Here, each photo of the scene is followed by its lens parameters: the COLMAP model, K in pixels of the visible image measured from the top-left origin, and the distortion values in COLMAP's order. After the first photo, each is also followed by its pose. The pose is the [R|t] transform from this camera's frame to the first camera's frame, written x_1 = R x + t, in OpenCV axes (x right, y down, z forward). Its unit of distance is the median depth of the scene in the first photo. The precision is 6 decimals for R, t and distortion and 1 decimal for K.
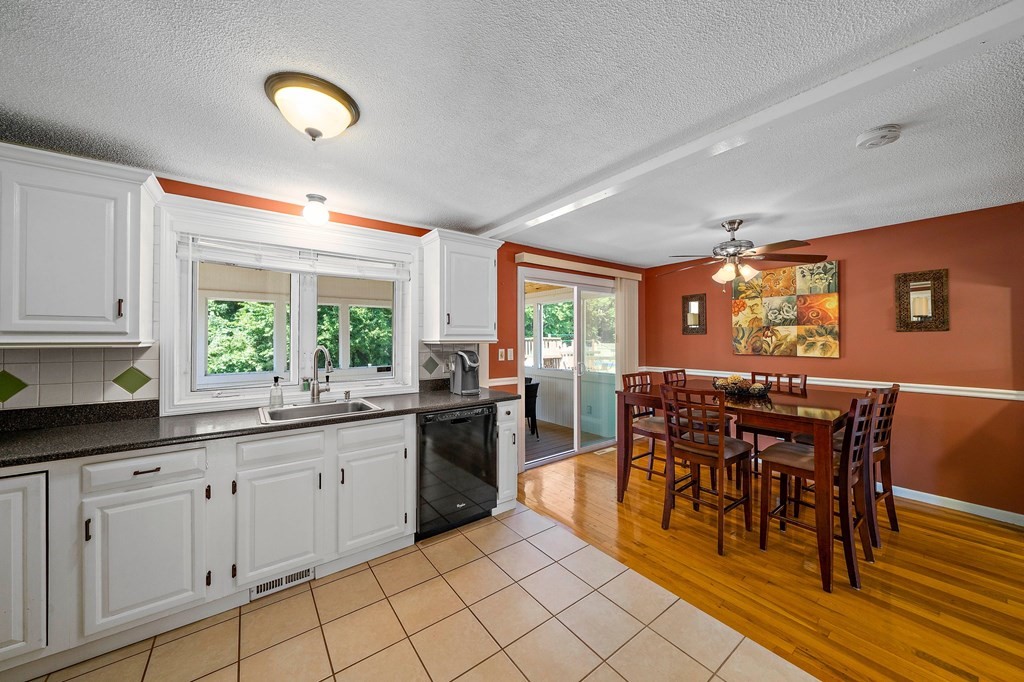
lens RADIAL K [[355.2, 0, 514.4], [0, 355.2, 334.8], [0, 0, 1]] dist [-0.005648, -0.000017]
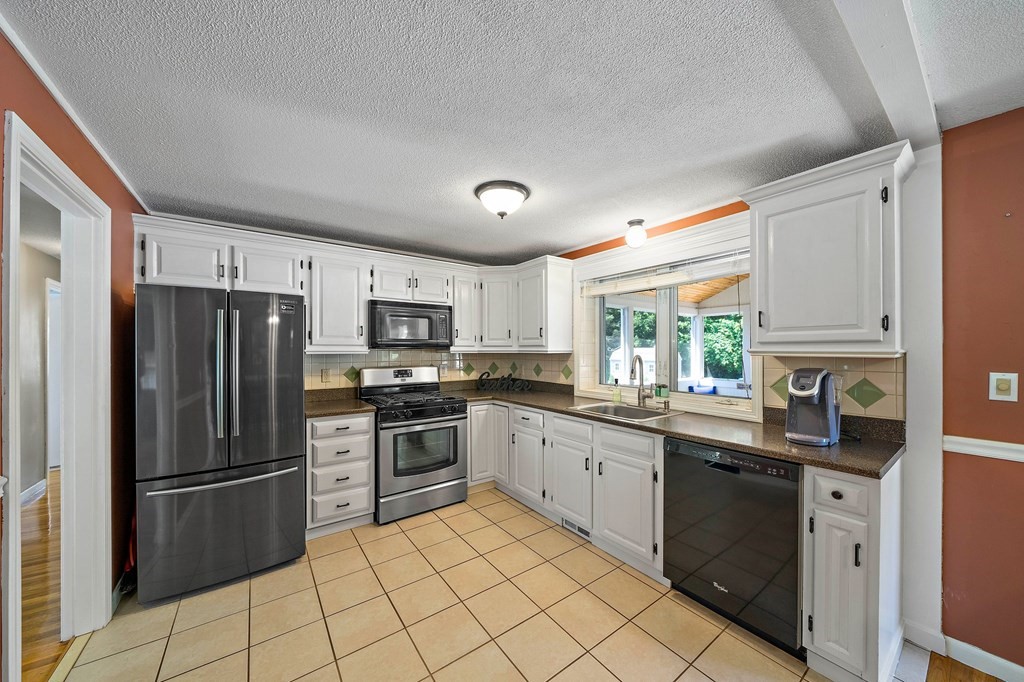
lens RADIAL K [[355.2, 0, 514.5], [0, 355.2, 348.6], [0, 0, 1]] dist [-0.005648, -0.000017]
pose [[-0.014485, -0.000465, -0.999895, 0.422631], [0.013473, 0.999909, -0.000660, 0.004450], [0.999804, -0.013482, -0.014477, 0.468566]]
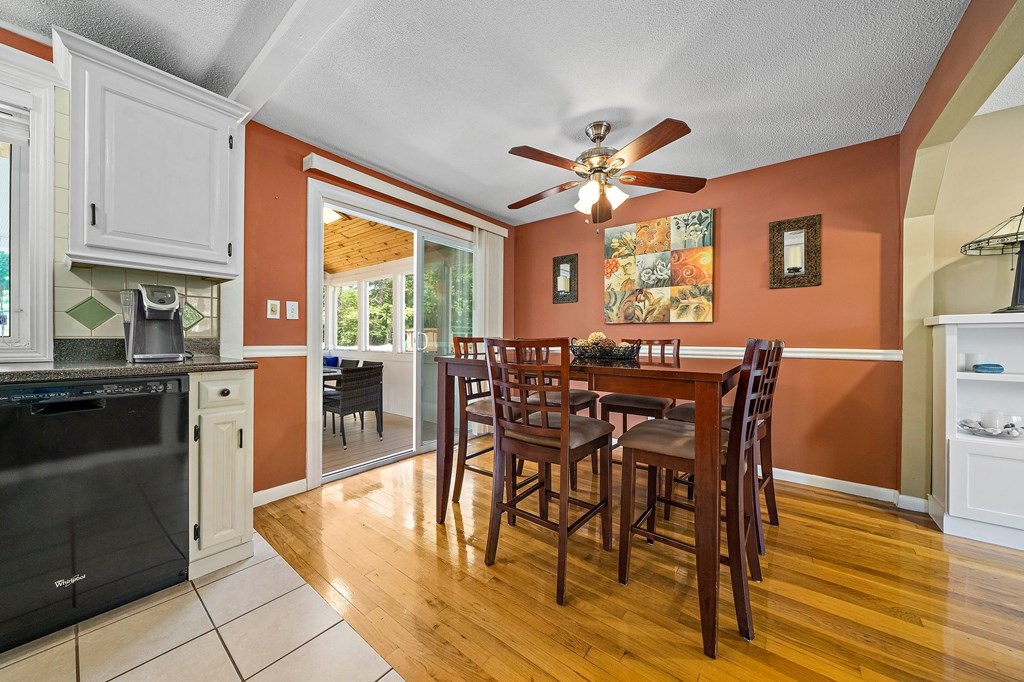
lens RADIAL K [[355.2, 0, 508.9], [0, 355.2, 340.2], [0, 0, 1]] dist [-0.005648, -0.000017]
pose [[0.968371, 0.006991, 0.249418, 0.235484], [-0.011148, 0.999821, 0.015260, 0.106540], [-0.249266, -0.017558, 0.968276, 0.300912]]
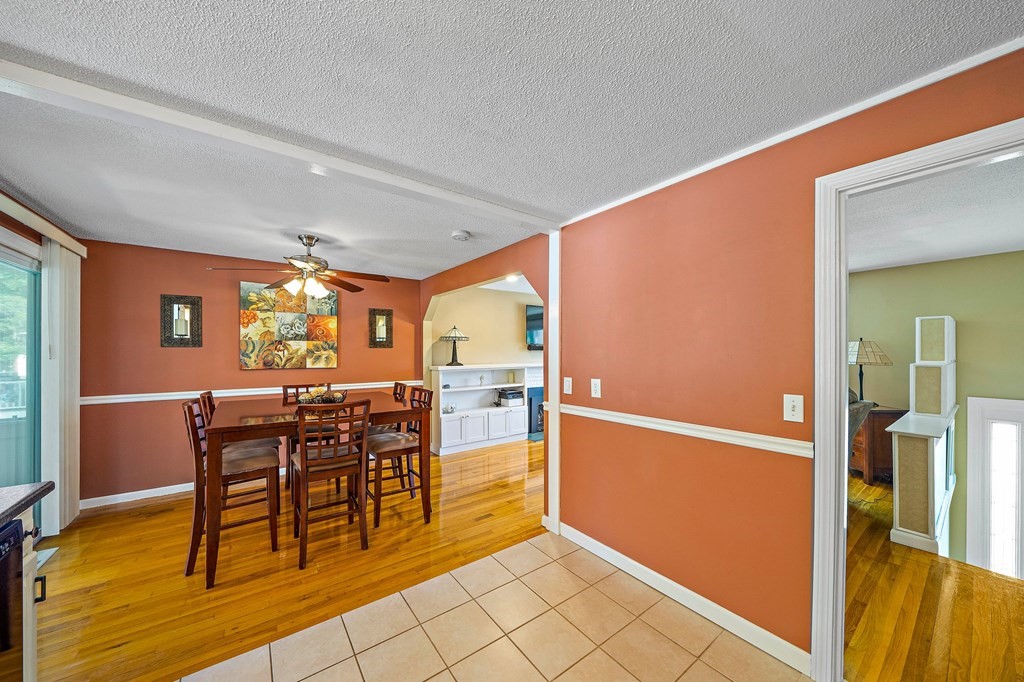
lens RADIAL K [[355.2, 0, 512.8], [0, 355.2, 349.9], [0, 0, 1]] dist [-0.005648, -0.000017]
pose [[0.011974, 0.006635, 0.999906, -0.358451], [-0.012117, 0.999906, -0.006489, 0.002198], [-0.999855, -0.012038, 0.012053, 0.373706]]
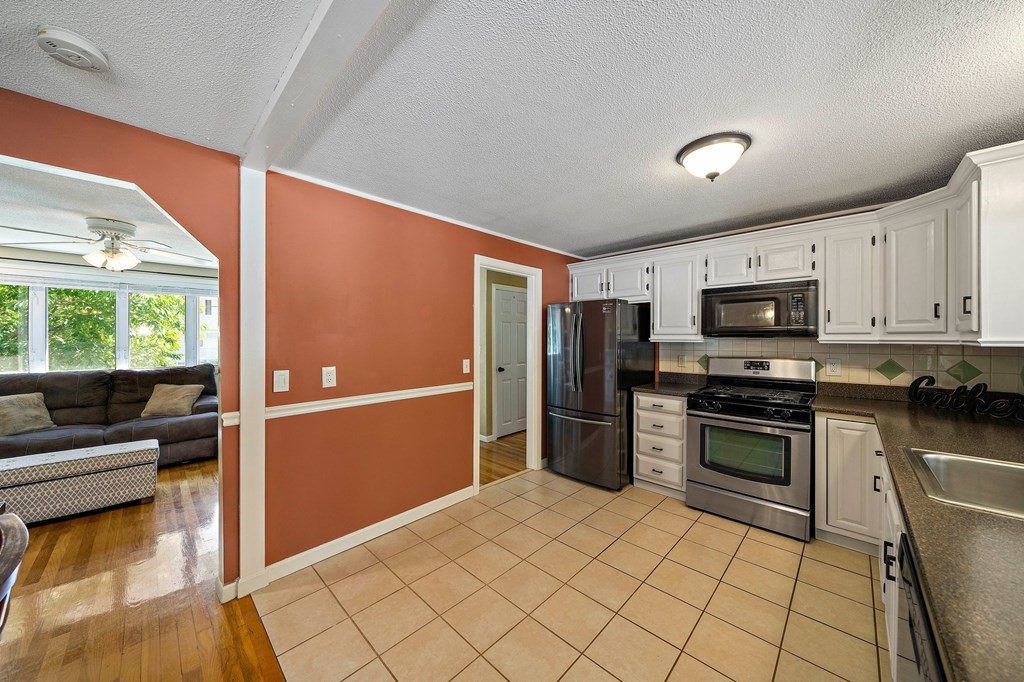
lens RADIAL K [[355.2, 0, 509.9], [0, 355.2, 337.7], [0, 0, 1]] dist [-0.005648, -0.000017]
pose [[-0.988955, 0.001842, -0.148202, 0.149698], [0.003755, 0.999913, -0.012631, 0.010006], [0.148166, -0.013048, -0.988876, 0.942567]]
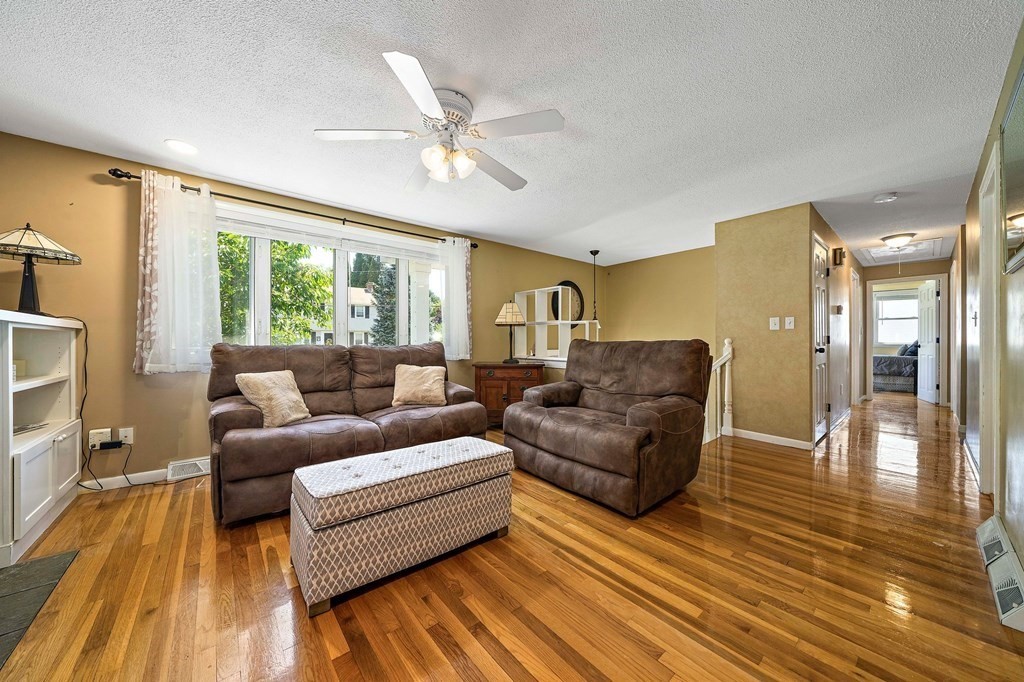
lens RADIAL K [[355.2, 0, 508.6], [0, 355.2, 337.7], [0, 0, 1]] dist [-0.005648, -0.000017]
pose [[-0.998783, 0.003291, -0.049219, 0.961009], [0.004476, 0.999702, -0.023991, 0.108114], [0.049125, -0.024182, -0.998500, 0.491872]]
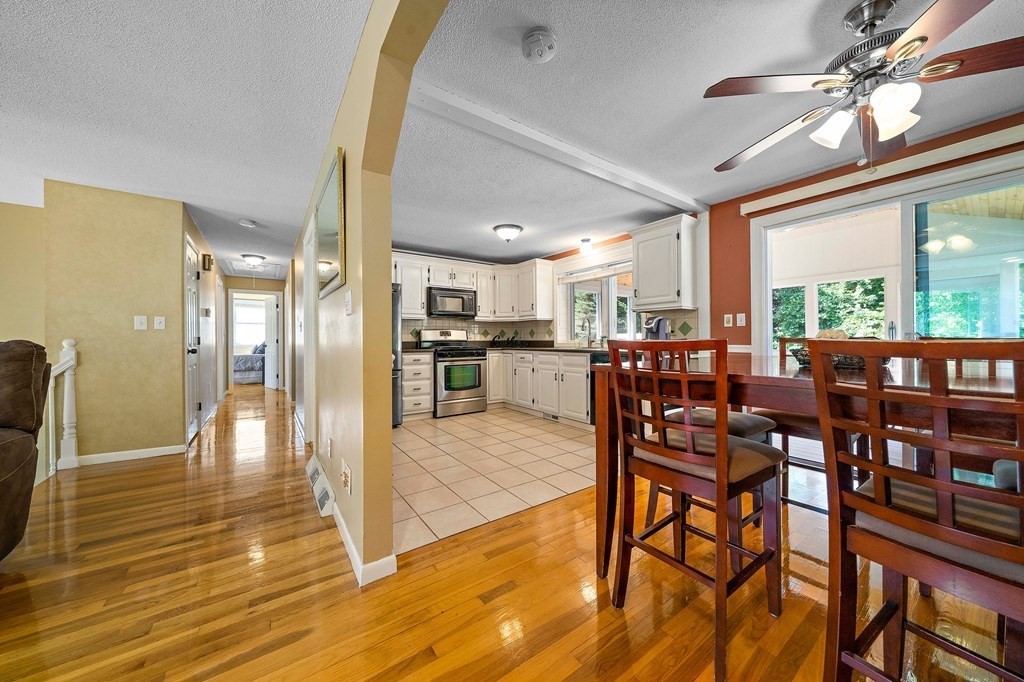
lens RADIAL K [[355.2, 0, 513.0], [0, 355.2, 339.0], [0, 0, 1]] dist [-0.005648, -0.000017]
pose [[-0.033816, -0.001601, -0.999427, 1.021524], [0.017789, 0.999839, -0.002204, 0.106797], [0.999270, -0.017853, -0.033782, 0.493573]]
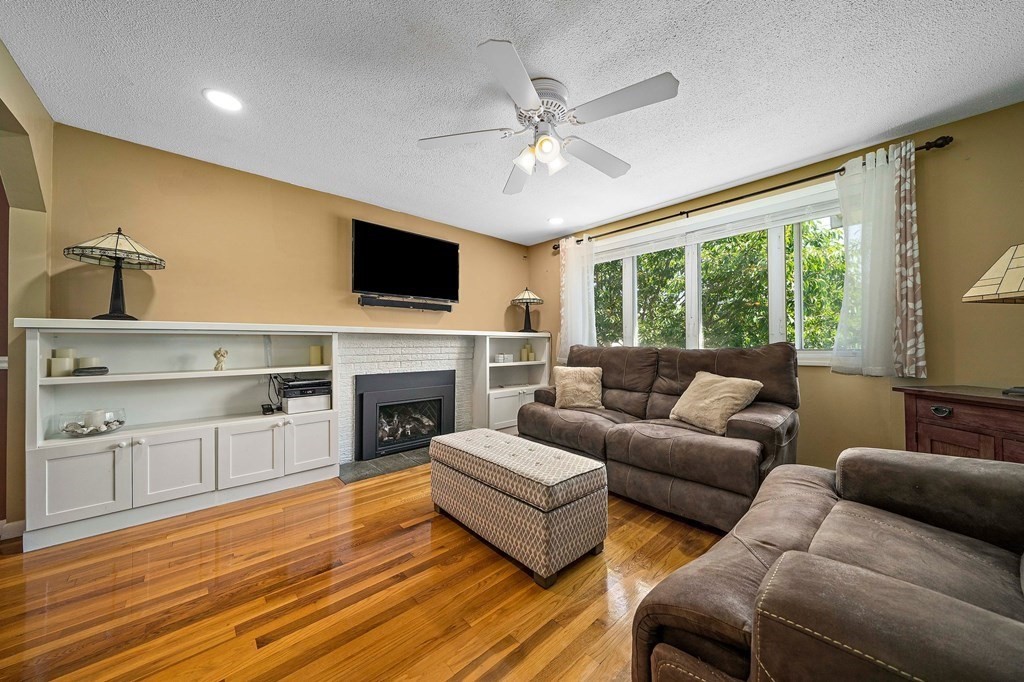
lens RADIAL K [[355.2, 0, 517.1], [0, 355.2, 338.1], [0, 0, 1]] dist [-0.005648, -0.000017]
pose [[-0.095938, 0.022086, 0.995142, 0.467294], [-0.007827, 0.999706, -0.022942, 0.103813], [-0.995357, -0.009990, -0.095737, -0.024484]]
